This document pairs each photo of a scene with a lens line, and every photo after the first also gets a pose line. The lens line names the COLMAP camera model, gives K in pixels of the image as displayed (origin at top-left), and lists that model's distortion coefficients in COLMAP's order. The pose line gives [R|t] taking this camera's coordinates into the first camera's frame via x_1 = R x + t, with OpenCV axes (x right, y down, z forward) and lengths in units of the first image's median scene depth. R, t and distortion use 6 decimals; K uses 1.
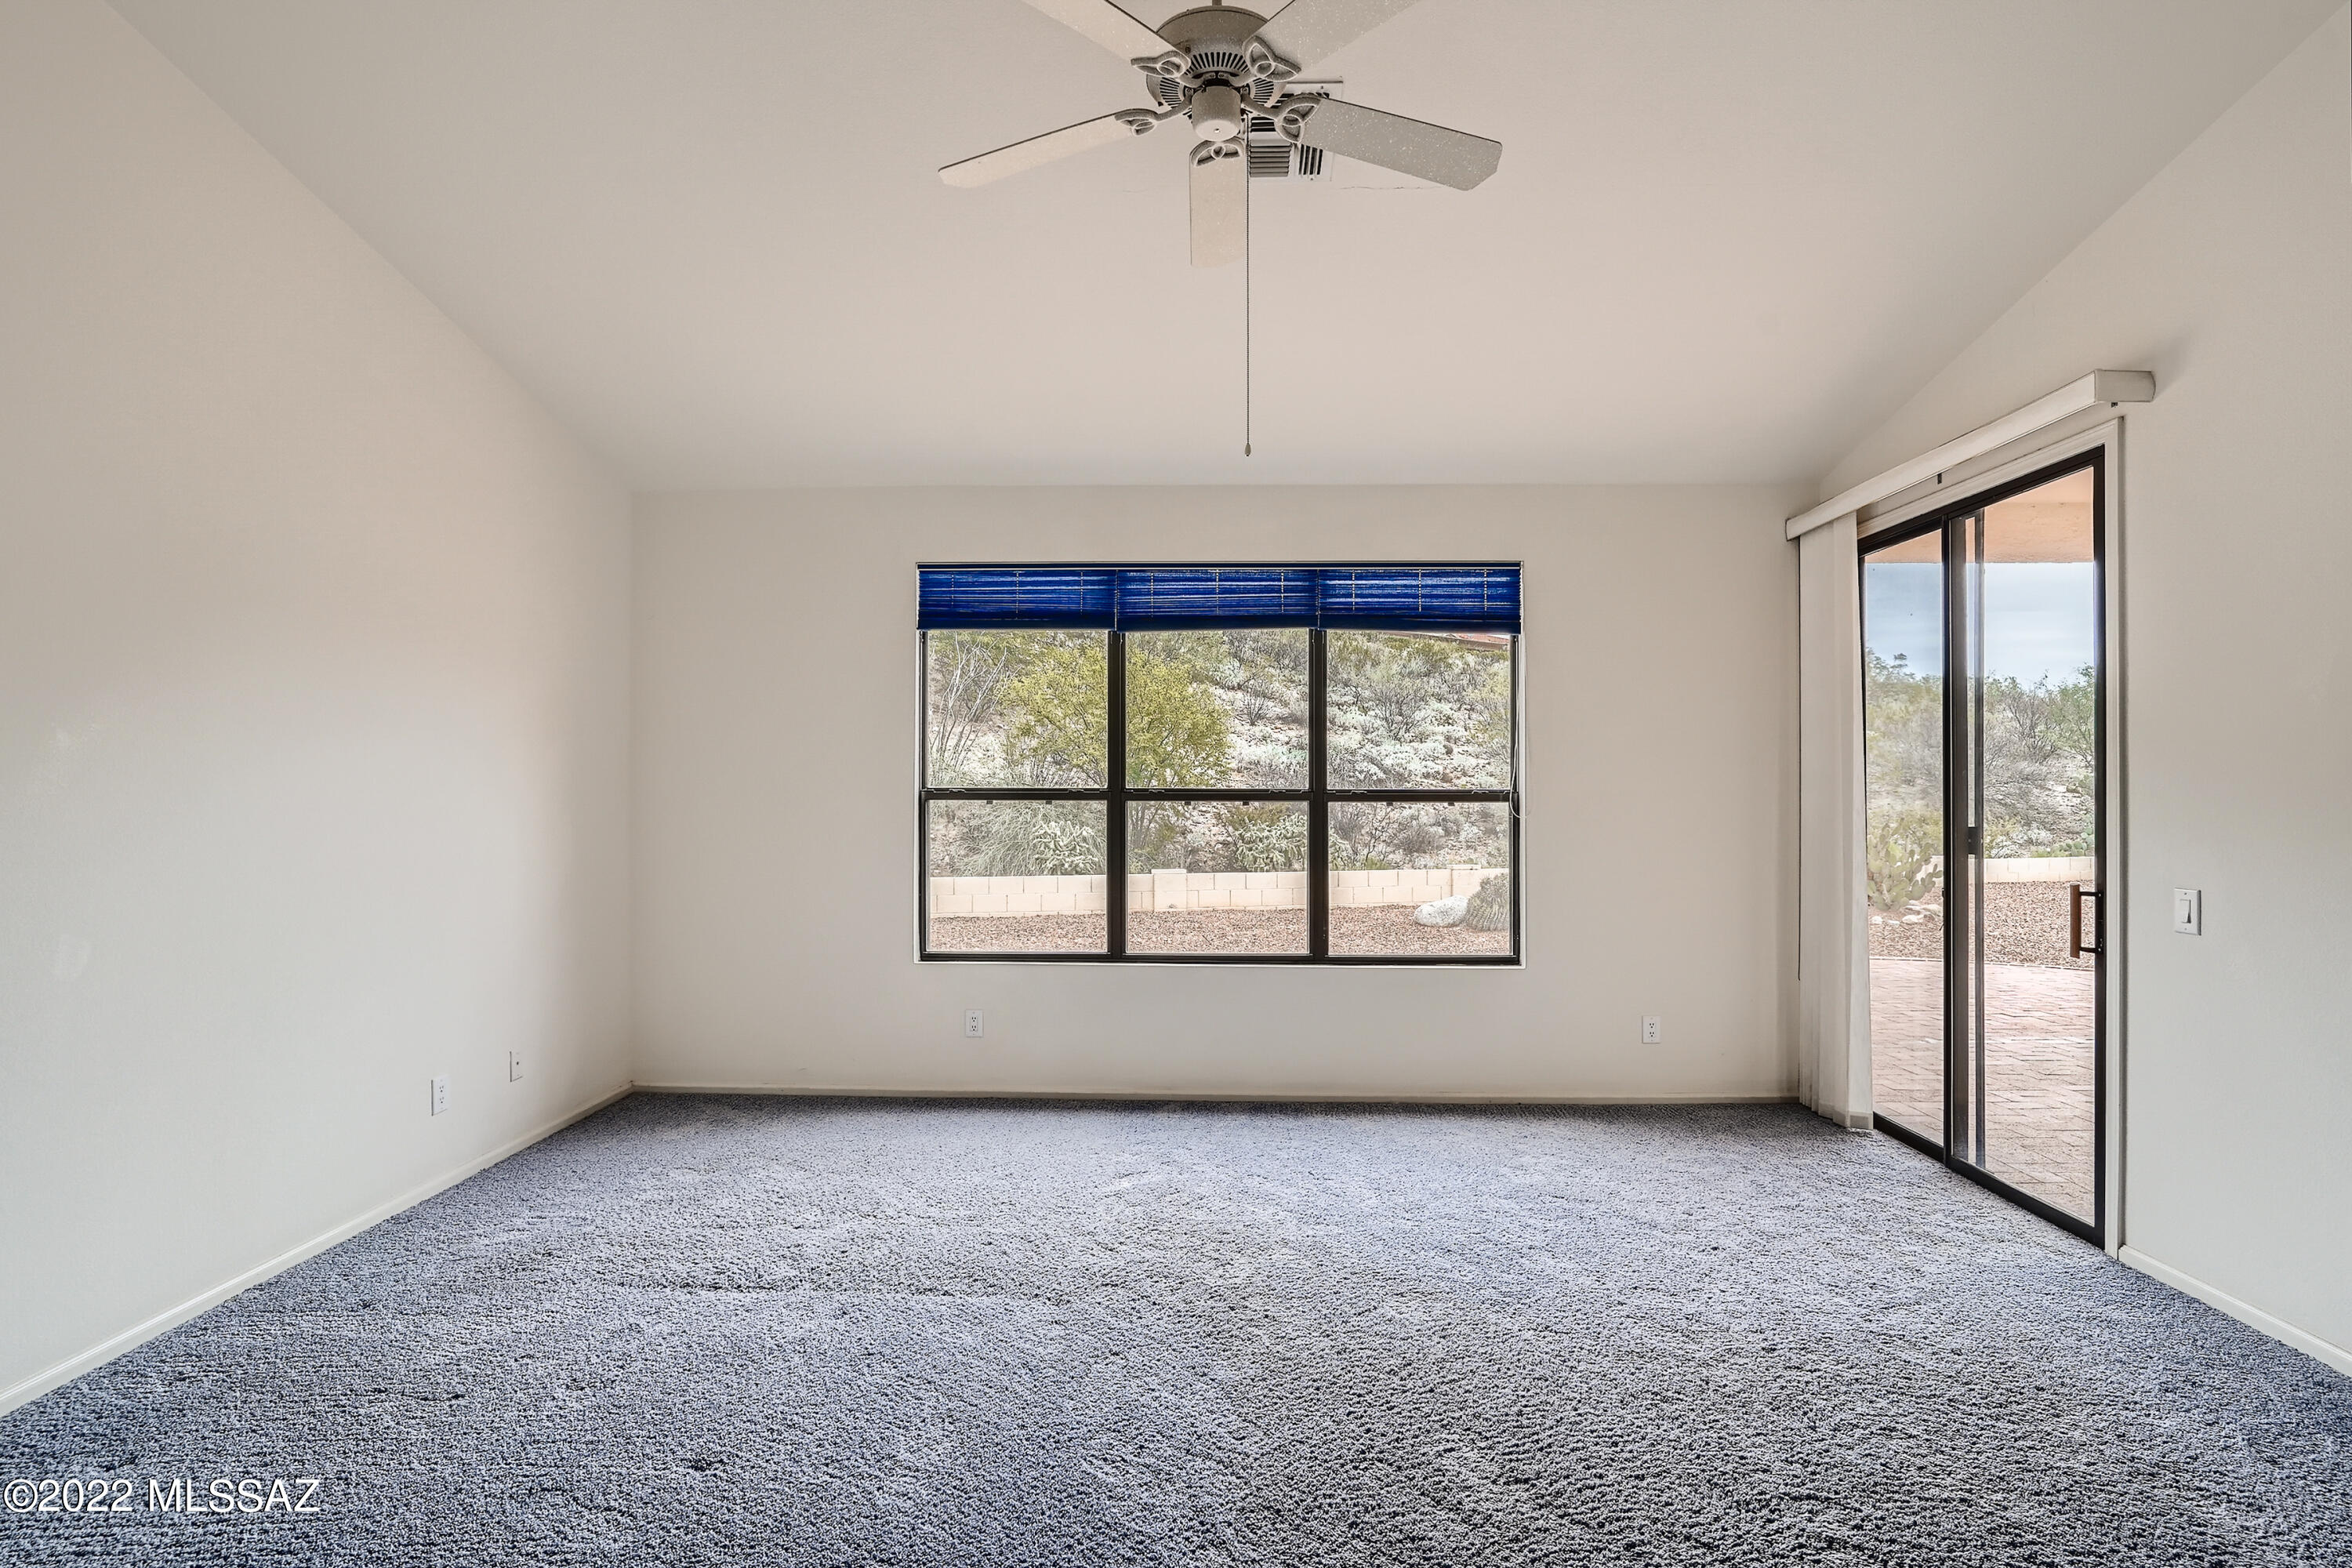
lens RADIAL K [[1161.4, 0, 1166.5], [0, 1161.4, 777.3], [0, 0, 1]] dist [-0.028474, 0.015740]
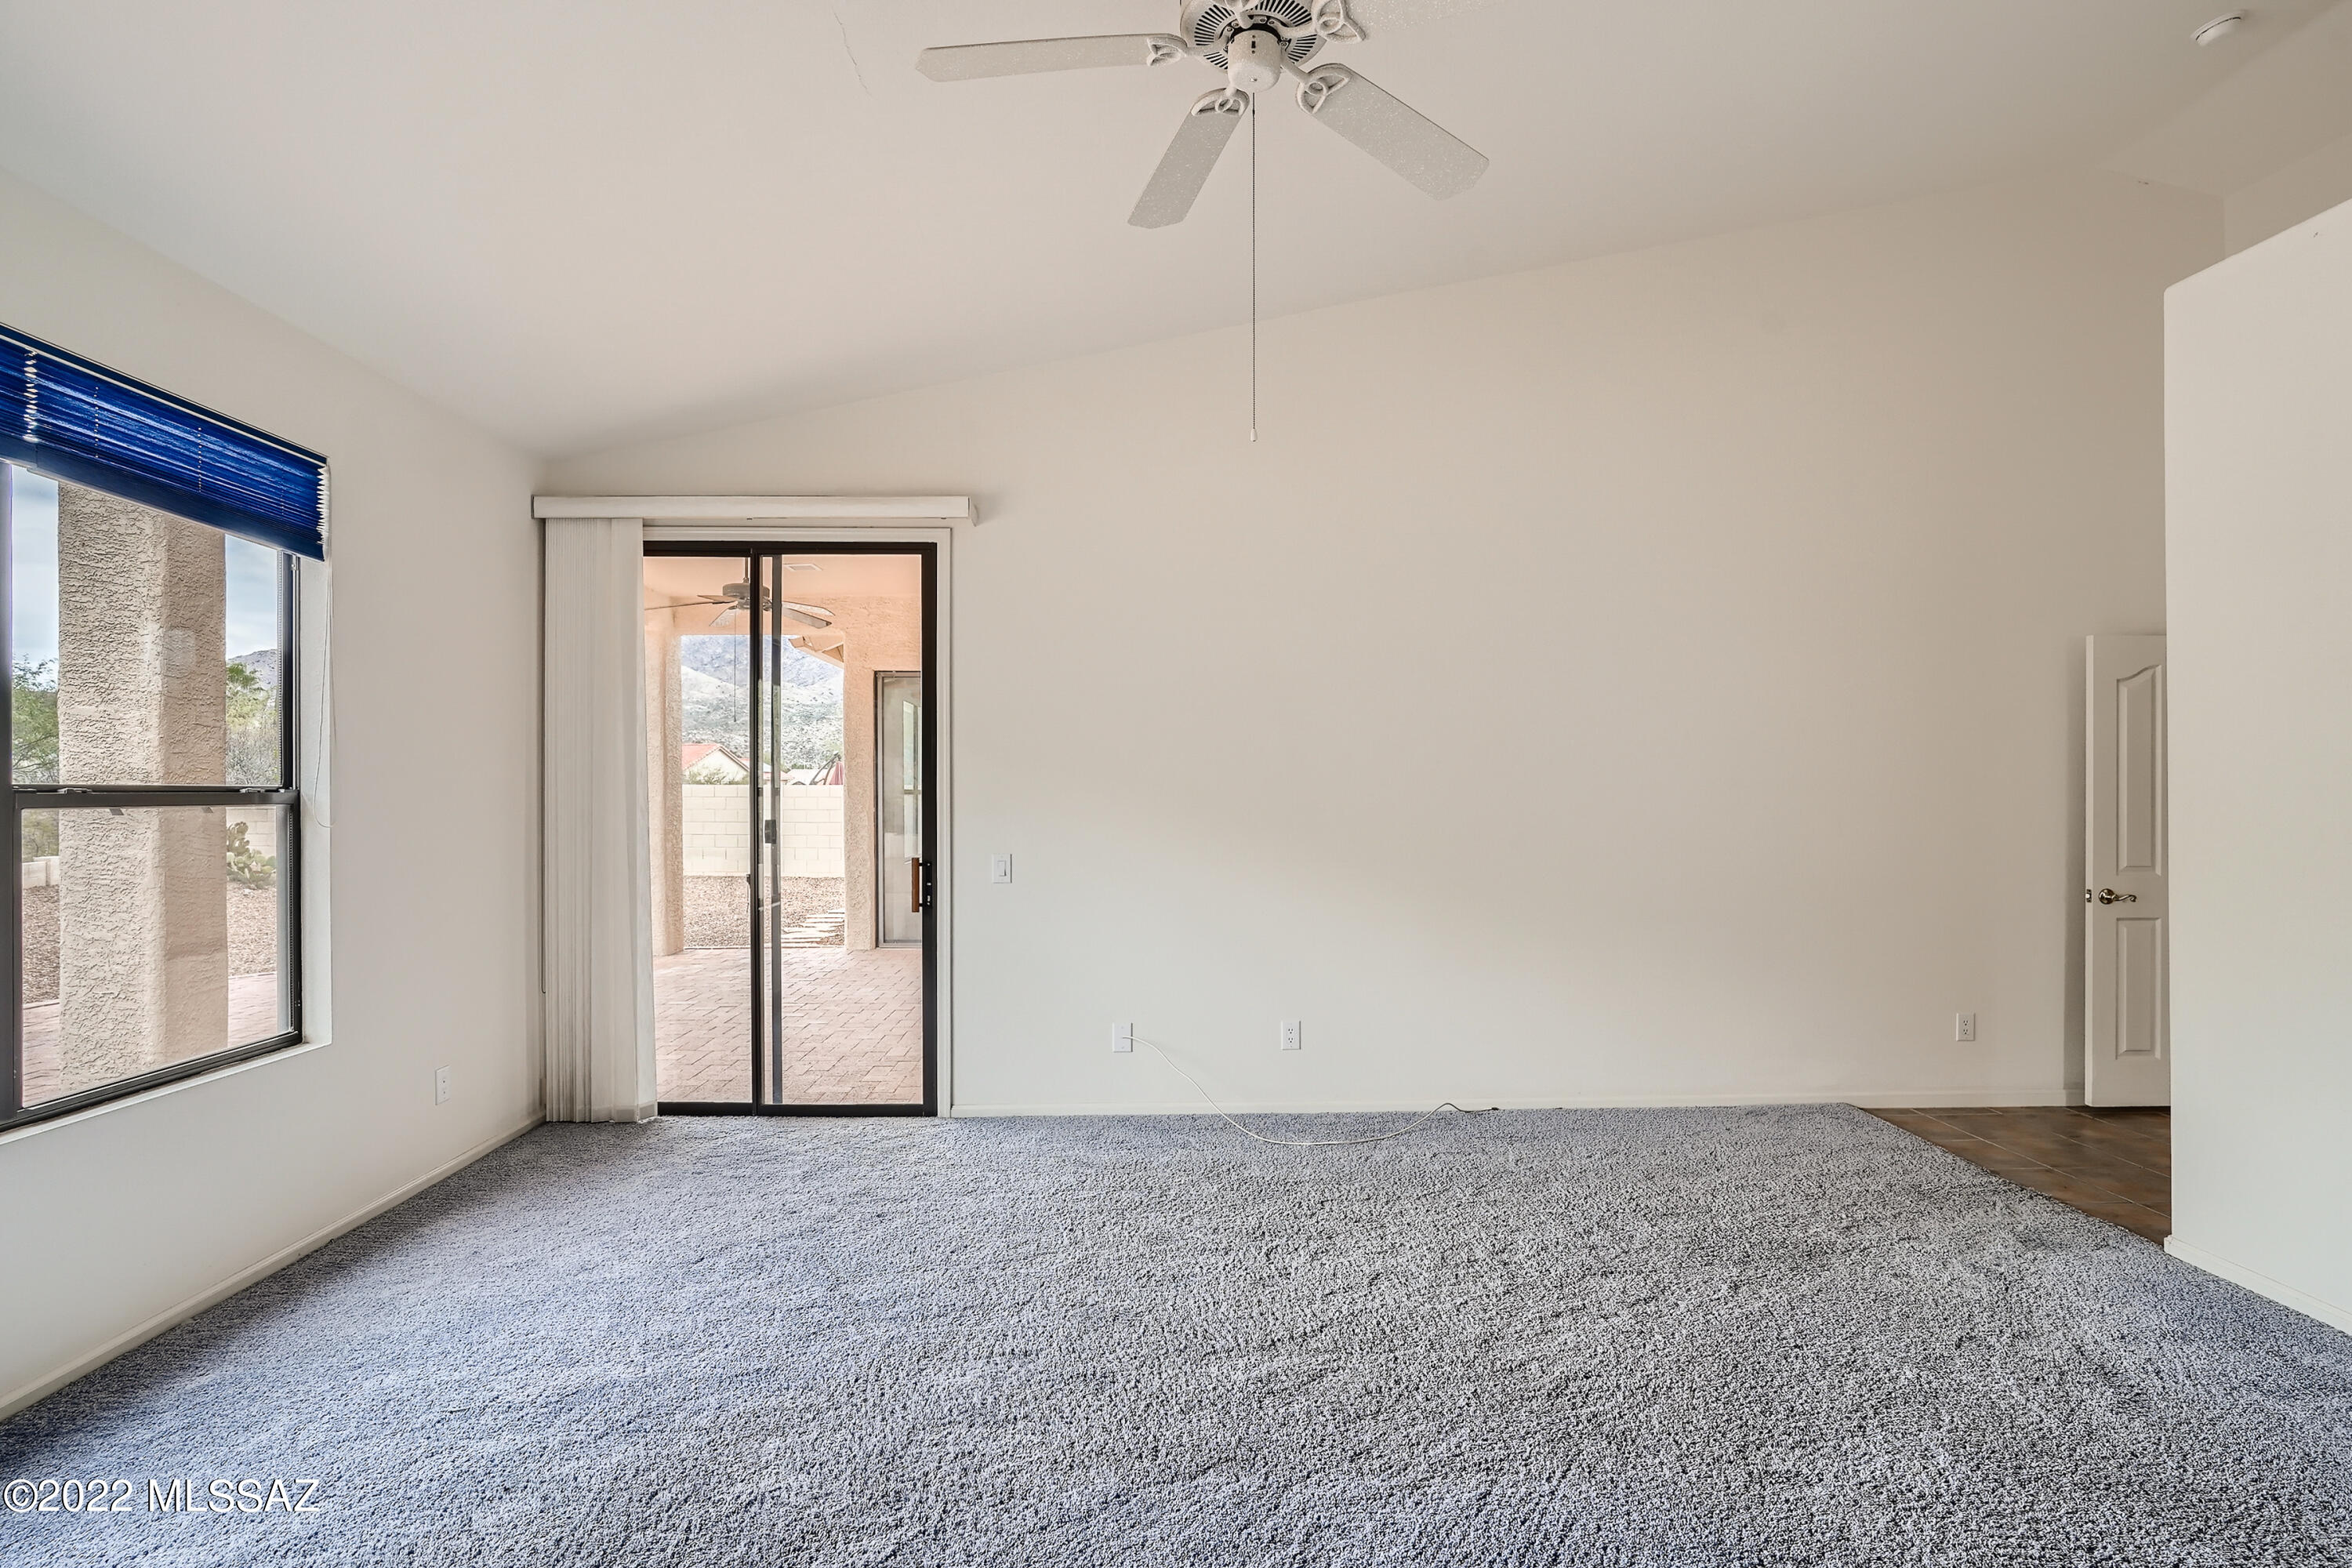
lens RADIAL K [[1161.4, 0, 1182.7], [0, 1161.4, 785.8], [0, 0, 1]] dist [-0.028474, 0.015740]
pose [[-0.077617, 0.006705, 0.996961, -0.423004], [-0.010300, 0.999919, -0.007526, 0.010022], [-0.996930, -0.010853, -0.077542, 0.551118]]
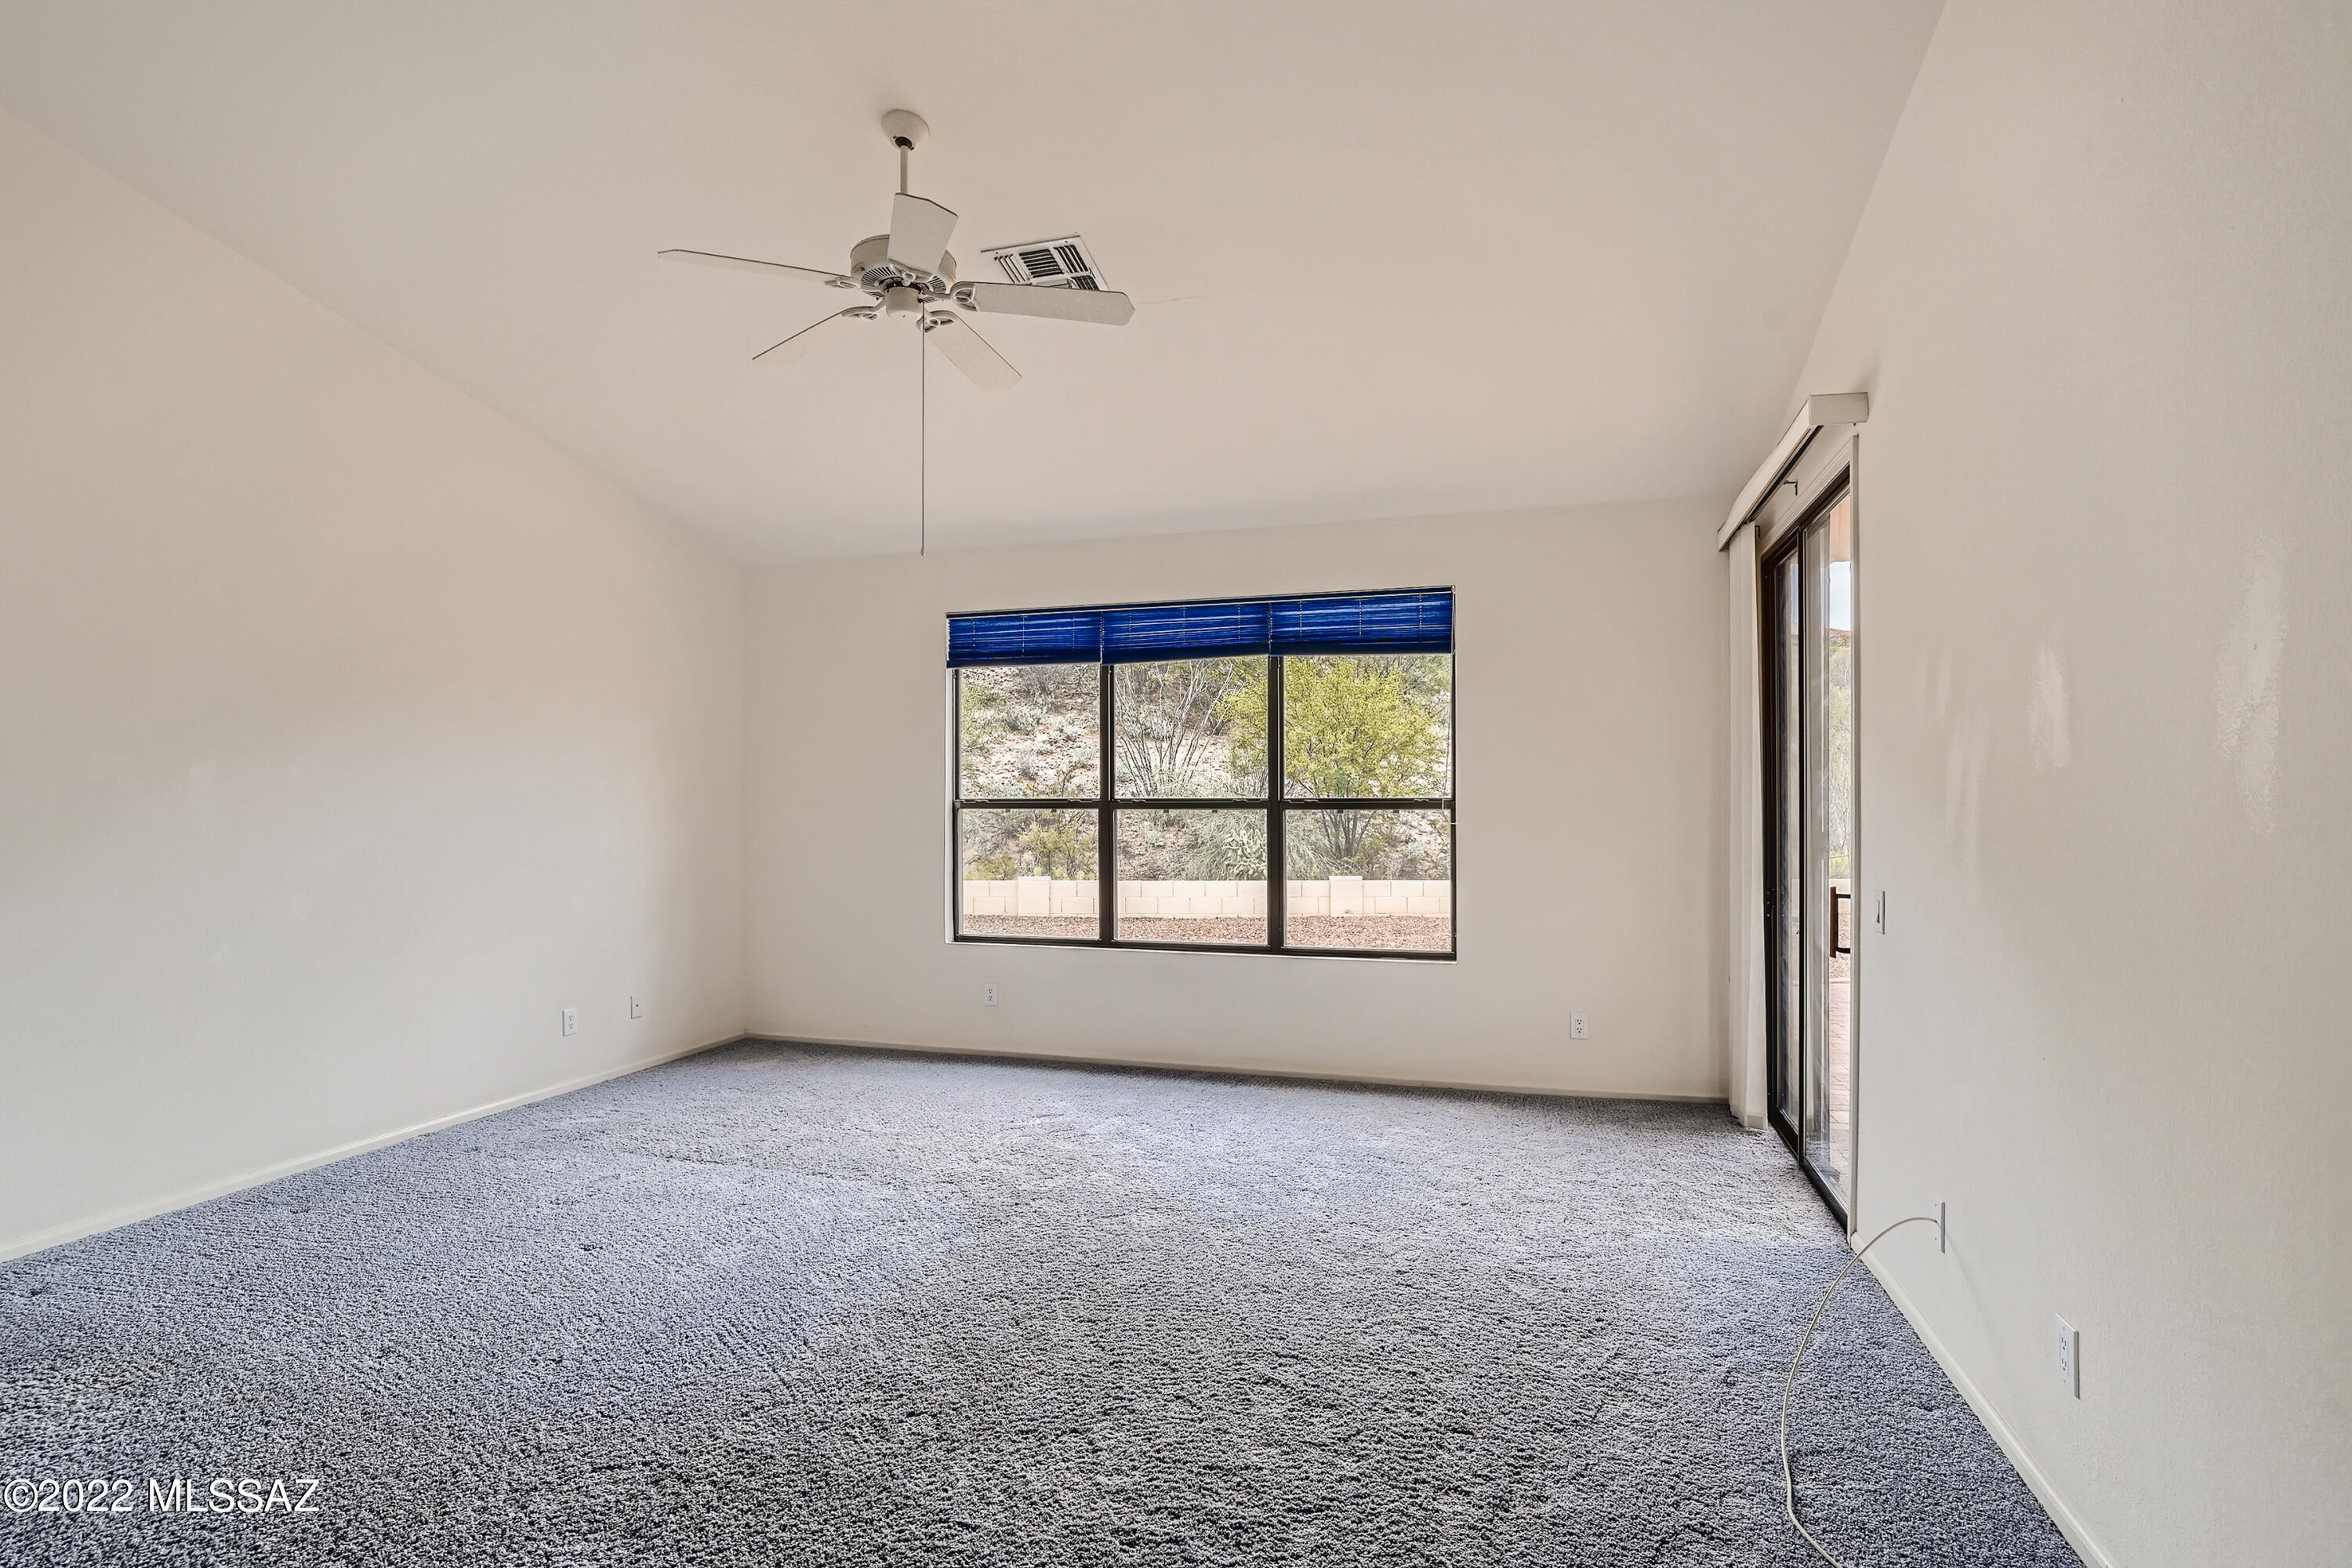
lens RADIAL K [[1161.4, 0, 1151.6], [0, 1161.4, 797.9], [0, 0, 1]] dist [-0.028474, 0.015740]
pose [[0.962506, -0.004967, -0.271216, 0.334244], [0.007477, 0.999938, 0.008222, -0.000554], [0.271158, -0.009942, 0.962483, -0.116398]]
